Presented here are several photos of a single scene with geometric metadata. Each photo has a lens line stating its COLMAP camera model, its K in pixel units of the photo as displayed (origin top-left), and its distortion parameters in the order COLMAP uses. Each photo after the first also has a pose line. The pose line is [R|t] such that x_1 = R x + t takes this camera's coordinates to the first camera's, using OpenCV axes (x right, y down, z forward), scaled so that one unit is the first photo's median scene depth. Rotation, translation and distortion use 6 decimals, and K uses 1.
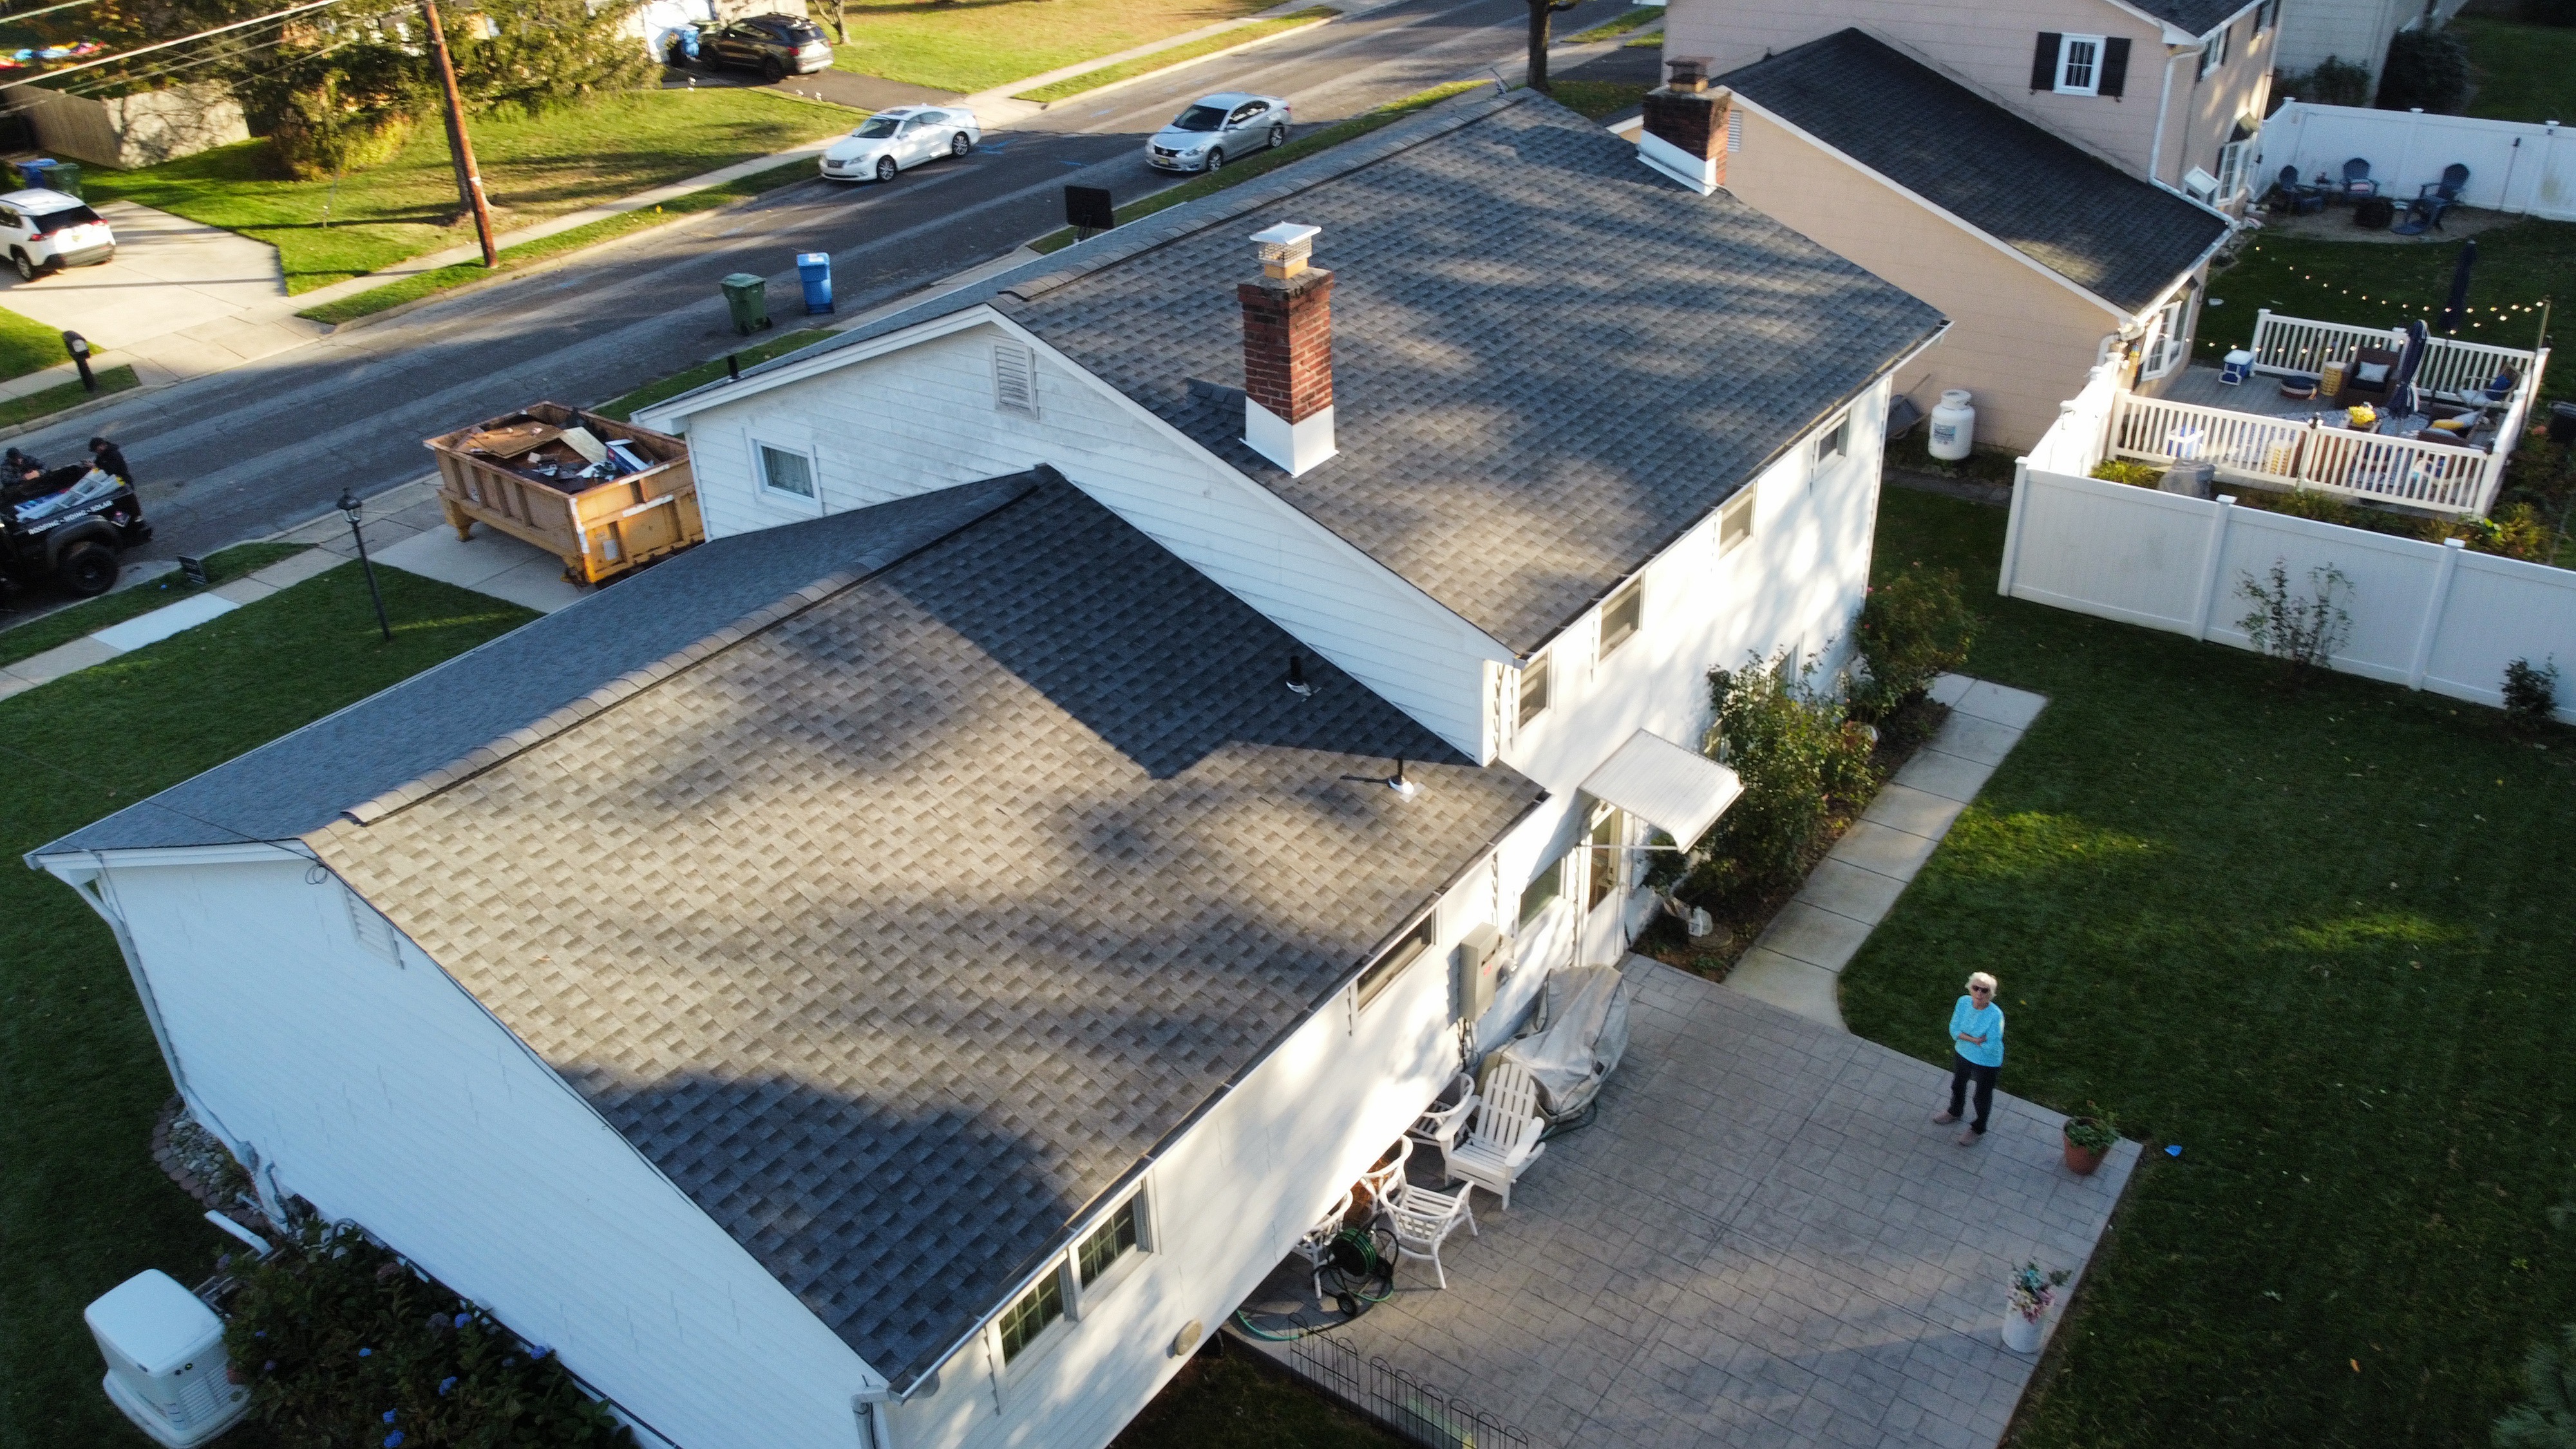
lens RADIAL K [[1891.8, 0, 1274.2], [0, 1891.8, 729.9], [0, 0, 1]] dist [0.006100, -0.008097]
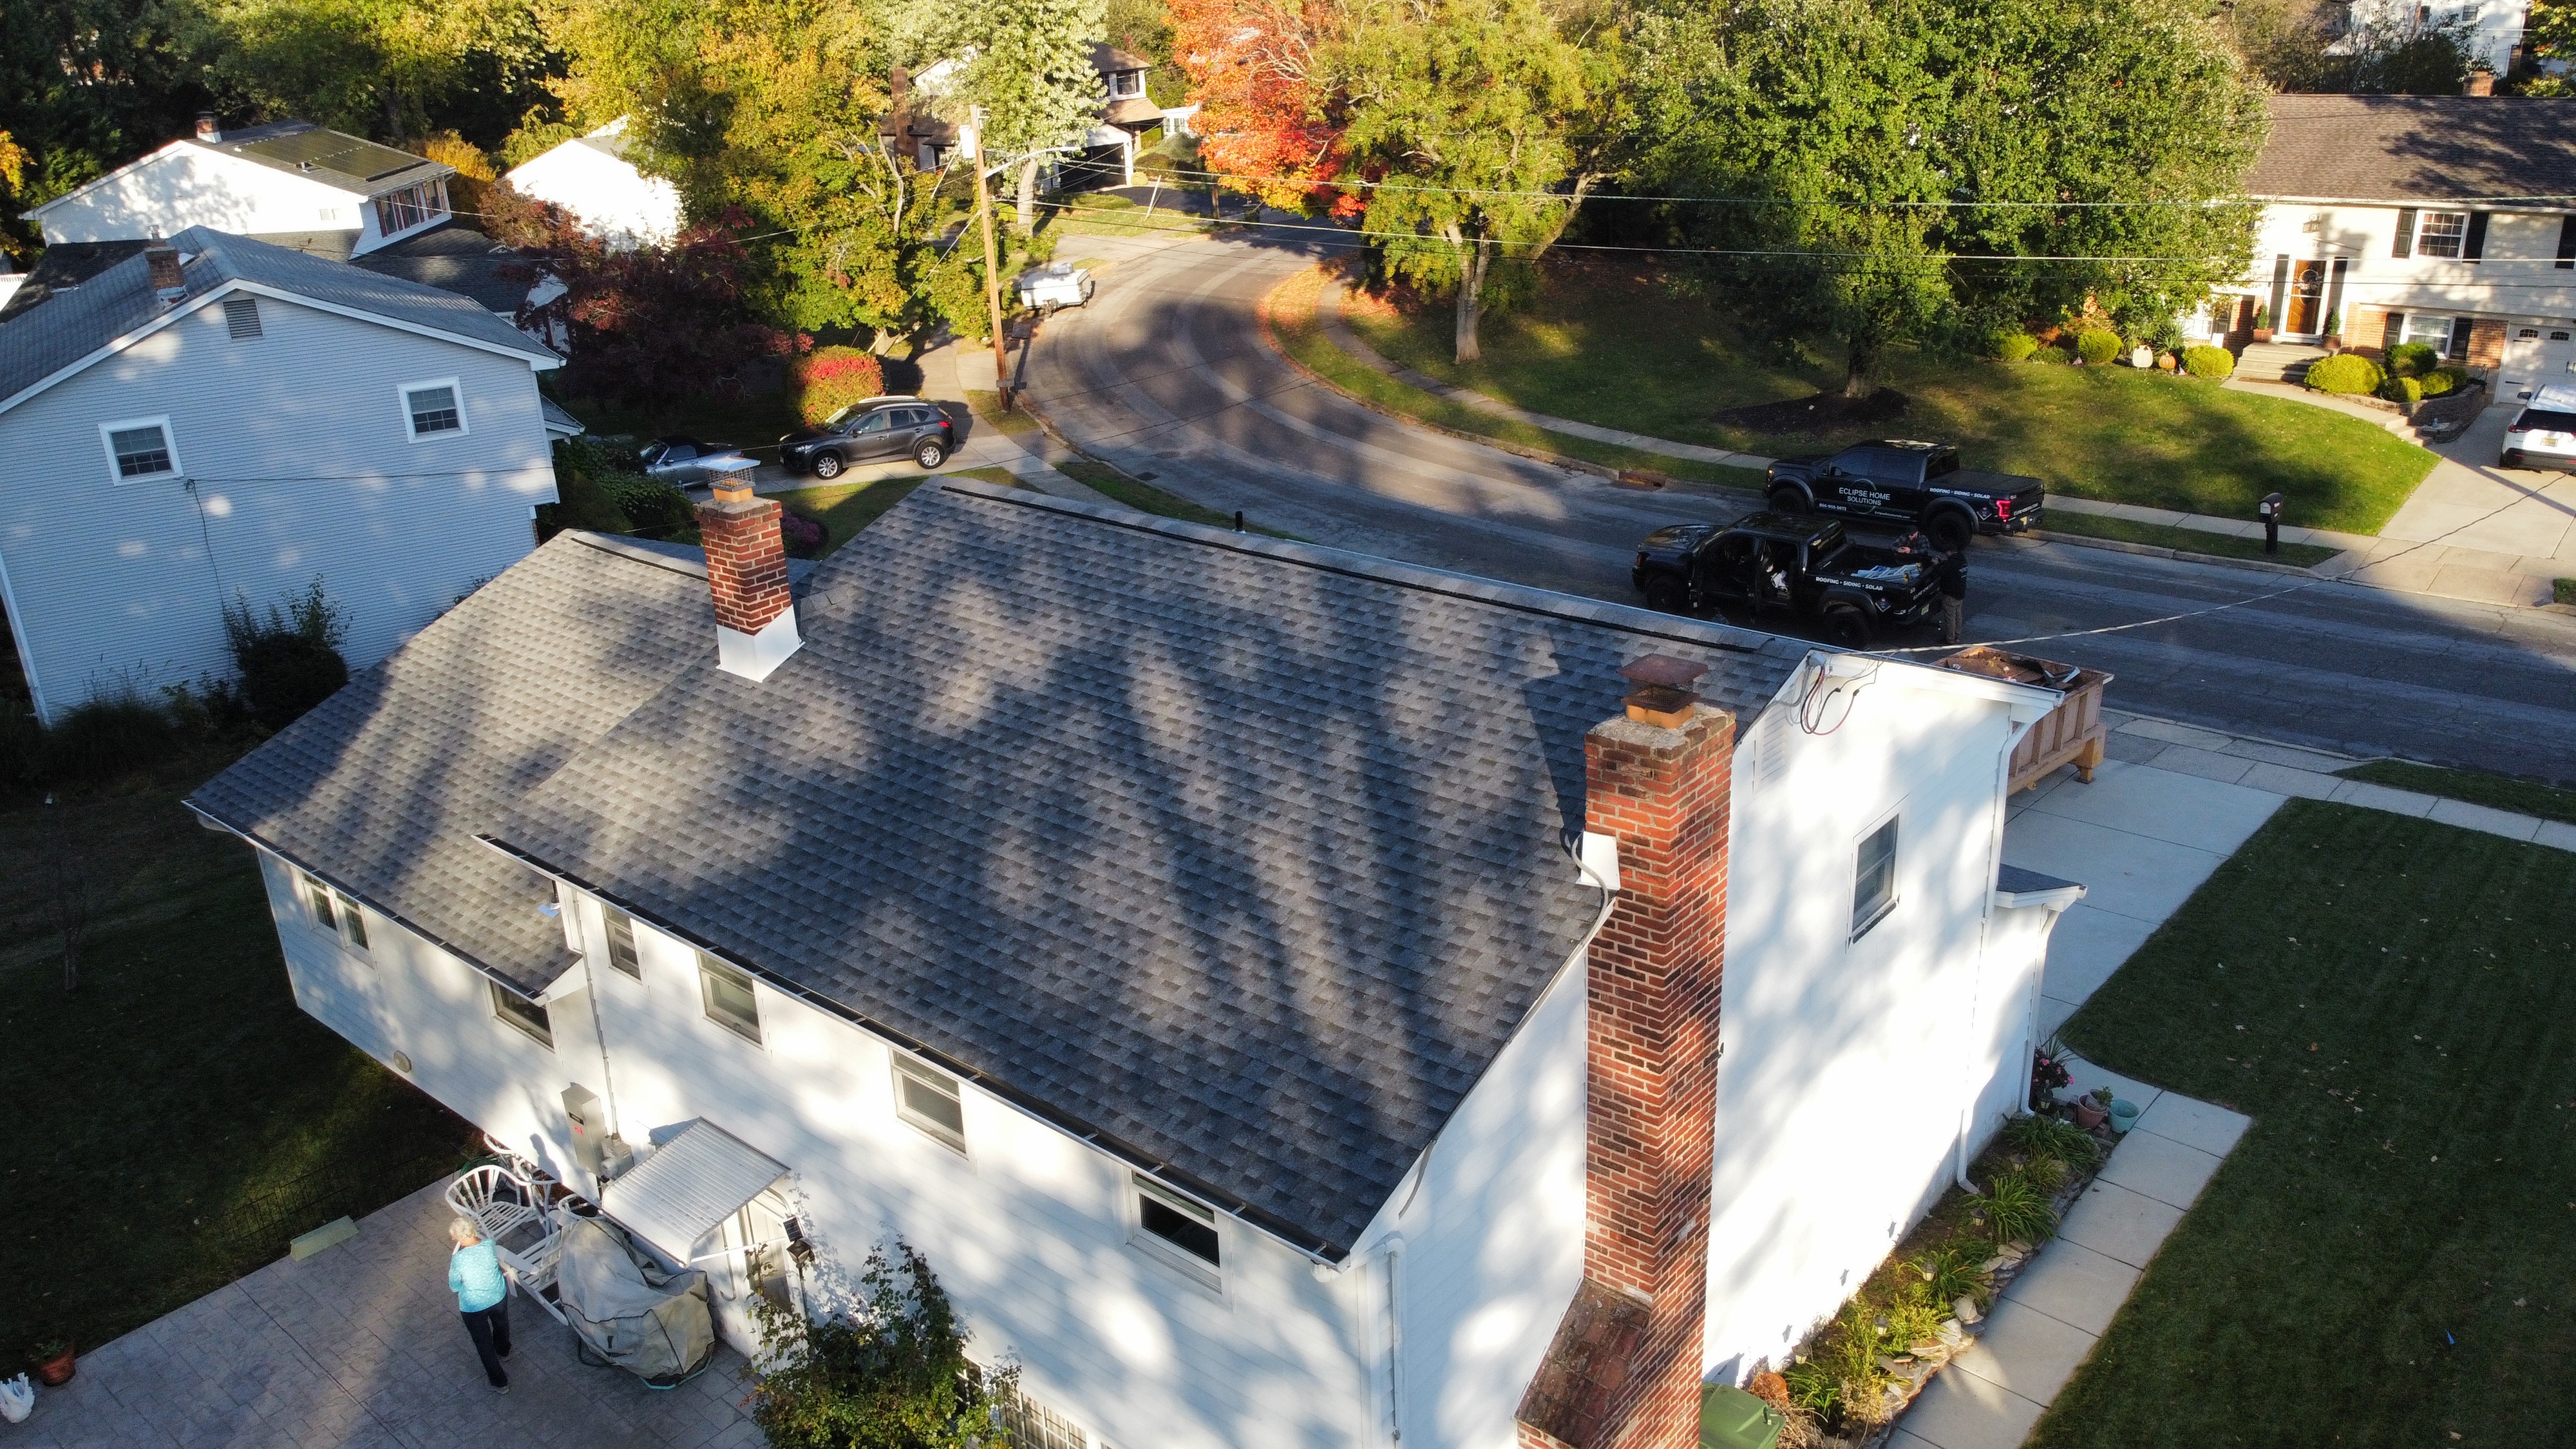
lens RADIAL K [[1891.8, 0, 1274.2], [0, 1891.8, 729.9], [0, 0, 1]] dist [0.006100, -0.008097]
pose [[-0.063975, 0.413244, -0.908370, 0.821814], [-0.462893, 0.794105, 0.393862, -0.557472], [0.884103, 0.445675, 0.140485, 0.913109]]
